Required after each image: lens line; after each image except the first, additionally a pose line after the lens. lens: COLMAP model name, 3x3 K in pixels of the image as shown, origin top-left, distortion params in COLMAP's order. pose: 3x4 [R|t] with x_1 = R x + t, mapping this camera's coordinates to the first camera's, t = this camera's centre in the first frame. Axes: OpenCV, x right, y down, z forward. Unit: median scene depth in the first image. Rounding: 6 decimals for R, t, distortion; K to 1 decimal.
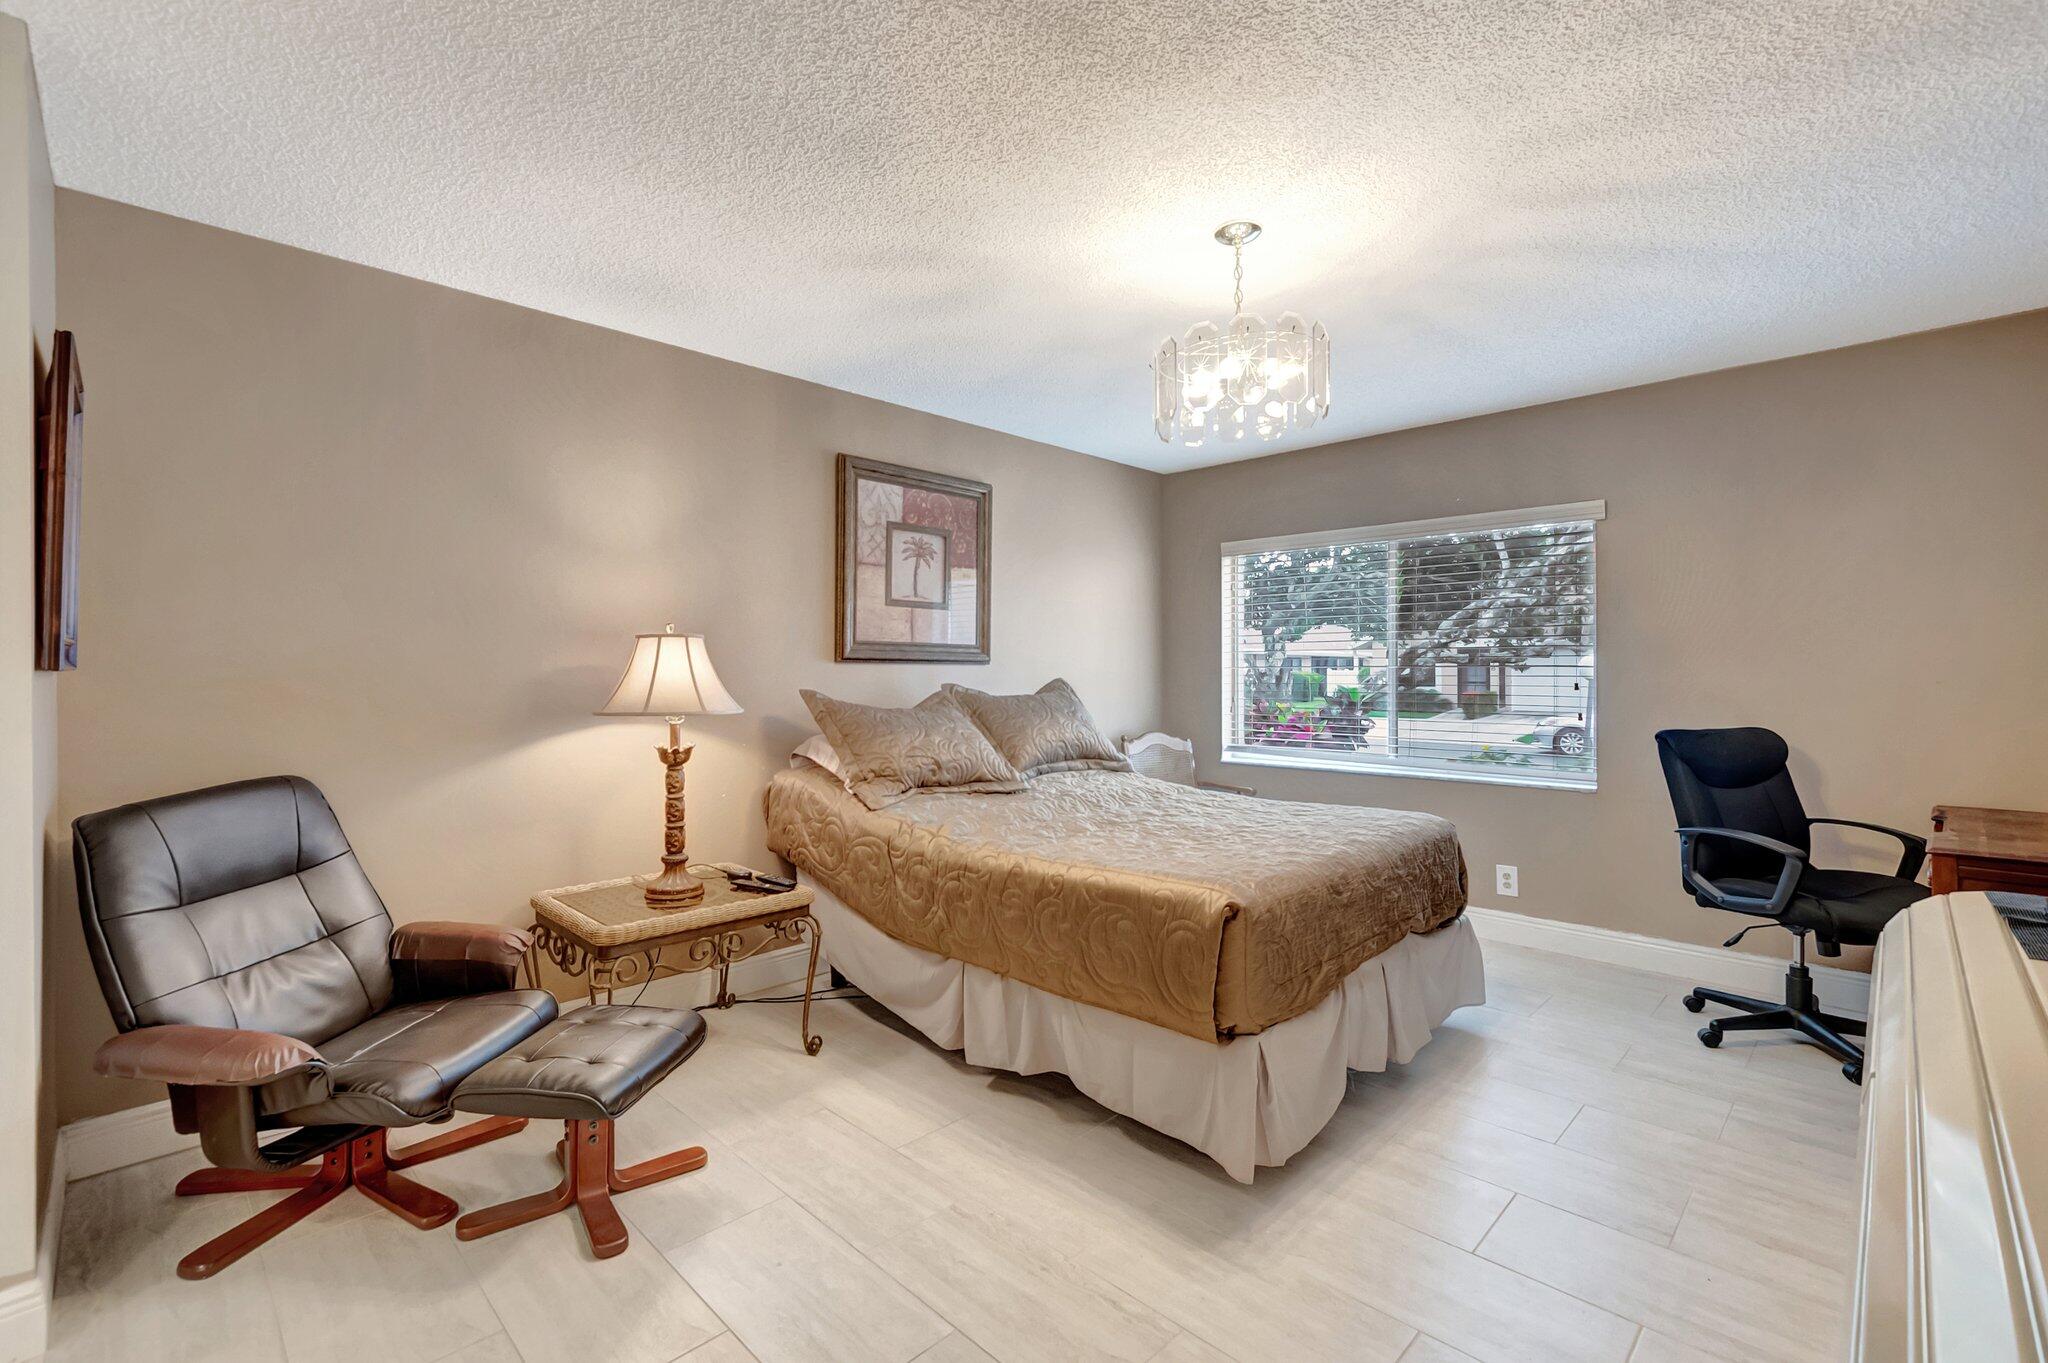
lens RADIAL K [[886.2, 0, 1021.9], [0, 886.2, 664.3], [0, 0, 1]] dist [-0.013924, 0.000392]
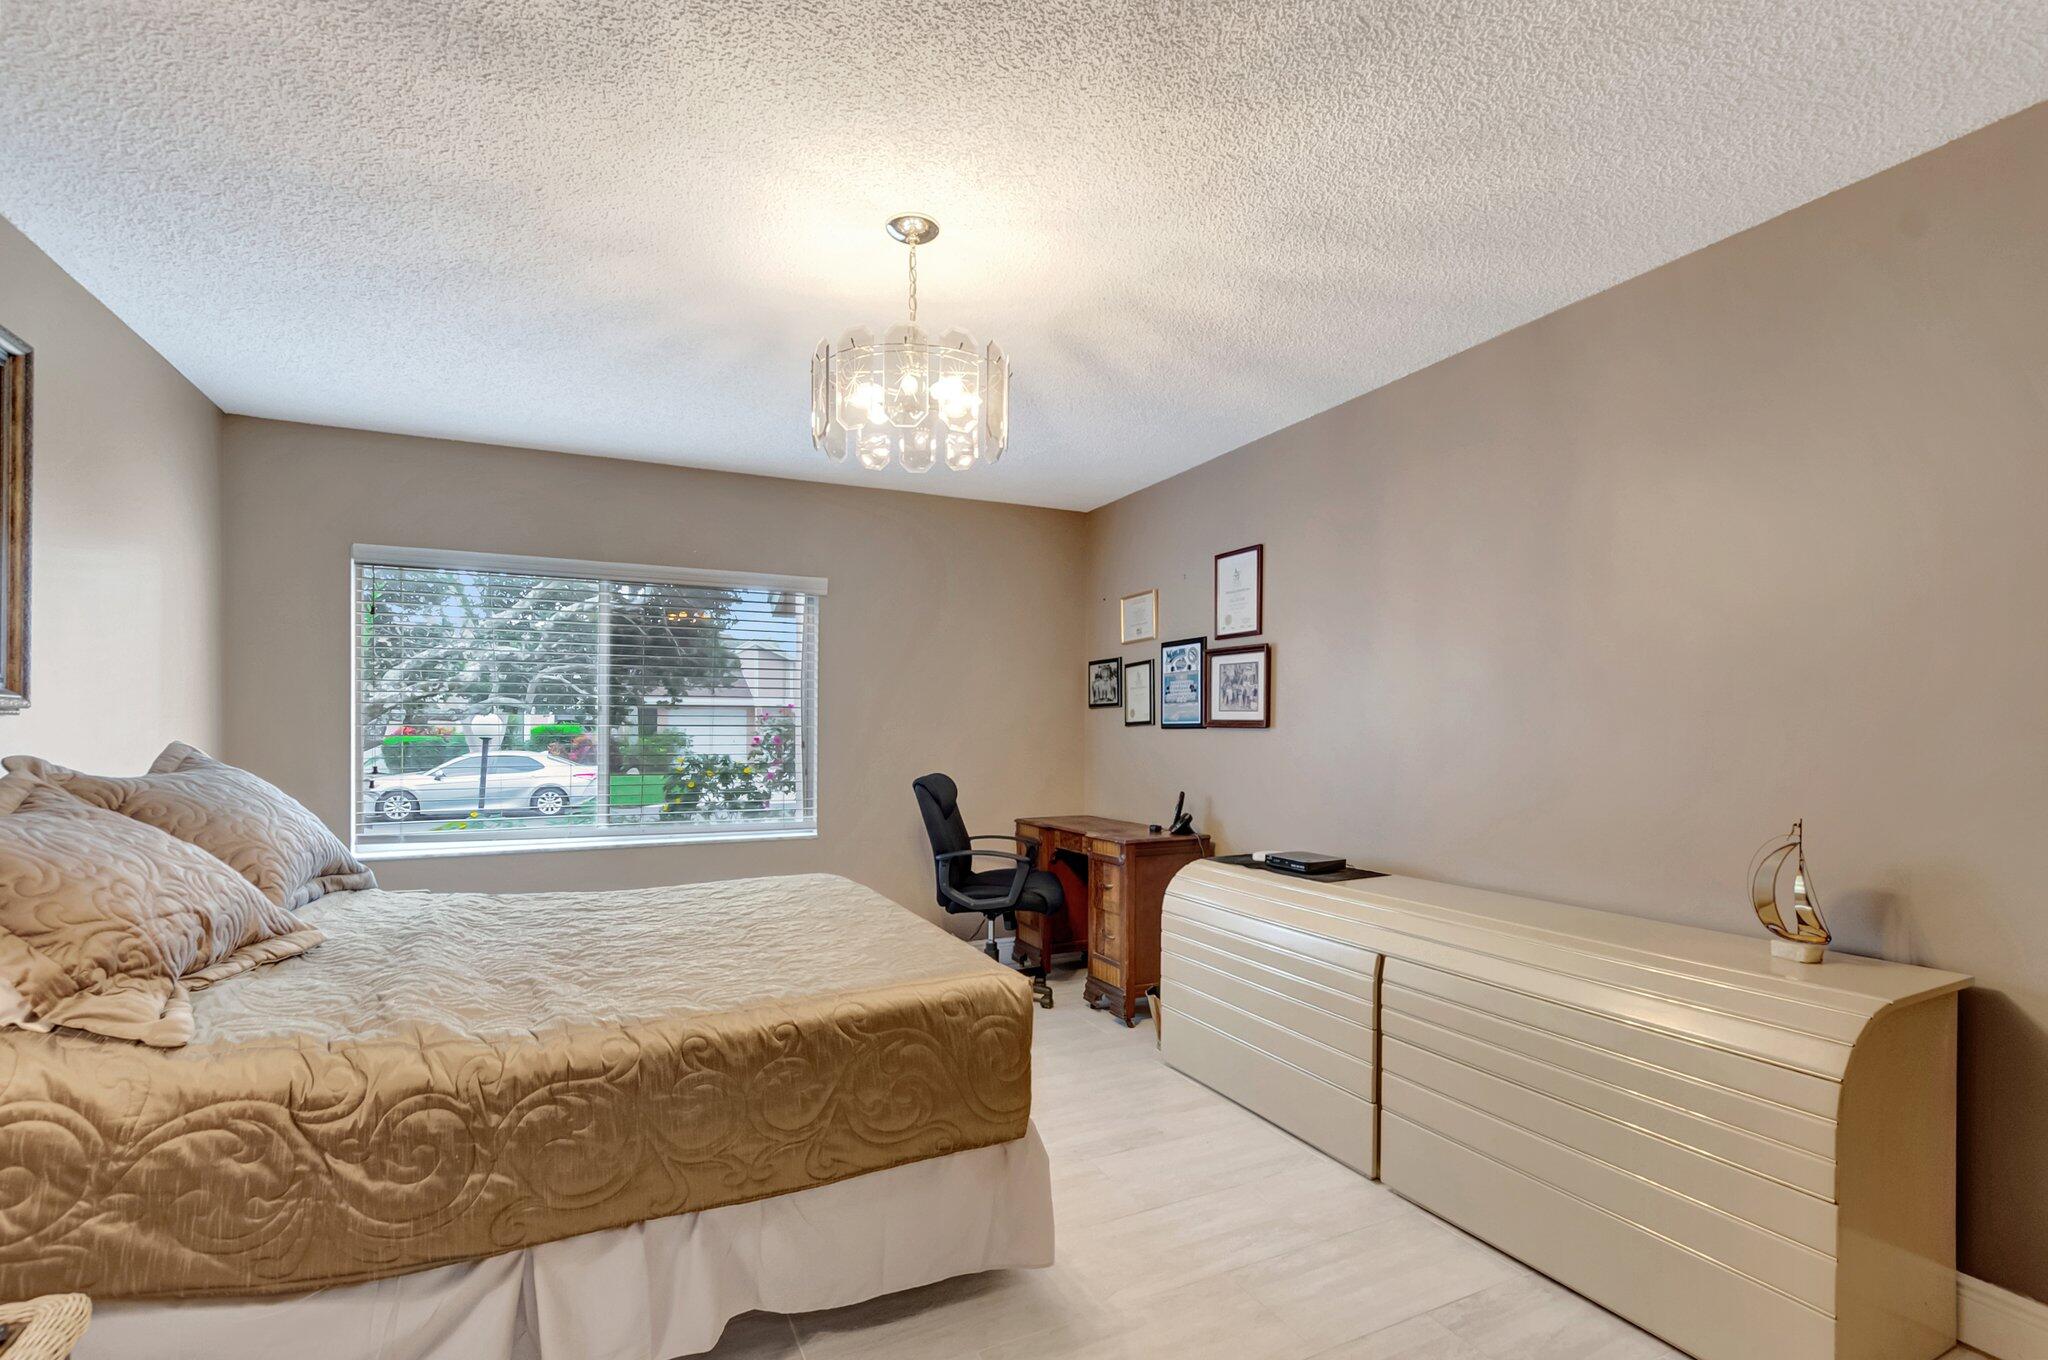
lens RADIAL K [[897.5, 0, 1030.4], [0, 897.5, 731.6], [0, 0, 1]] dist [-0.014904, 0.001093]
pose [[0.333607, 0.001415, 0.942711, -0.480420], [-0.010684, 0.999940, 0.002280, 0.004624], [-0.942652, -0.010833, 0.333603, 0.504180]]
